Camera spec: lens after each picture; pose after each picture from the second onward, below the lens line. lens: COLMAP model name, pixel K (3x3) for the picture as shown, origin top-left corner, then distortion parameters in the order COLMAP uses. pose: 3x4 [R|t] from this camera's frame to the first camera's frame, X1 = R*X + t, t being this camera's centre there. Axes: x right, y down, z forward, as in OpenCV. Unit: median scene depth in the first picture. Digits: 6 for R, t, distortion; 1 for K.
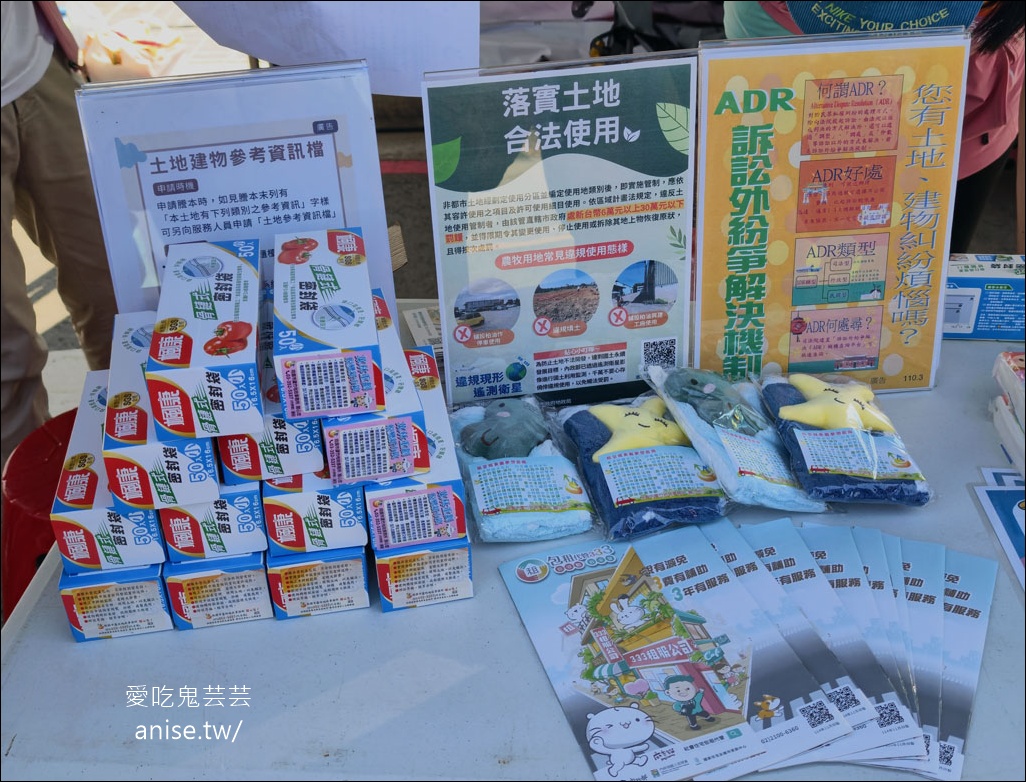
lens RADIAL K [[1222.1, 0, 542.7], [0, 1222.1, 407.6], [0, 0, 1]] dist [0.075565, 0.000000]
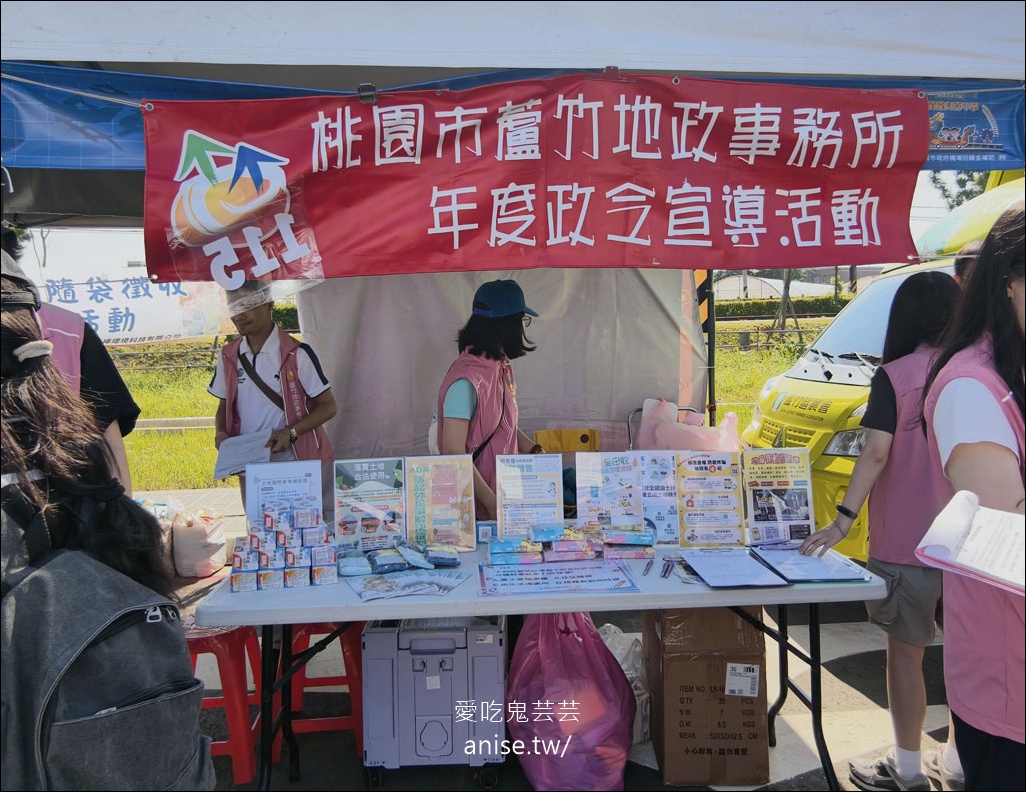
lens RADIAL K [[637.9, 0, 513.2], [0, 637.9, 394.8], [0, 0, 1]] dist [-0.000271, -0.000110]
pose [[0.987353, 0.022296, 0.156959, 0.150398], [0.054483, 0.882037, -0.468020, 0.558724], [-0.148879, 0.470652, 0.869667, -1.034568]]
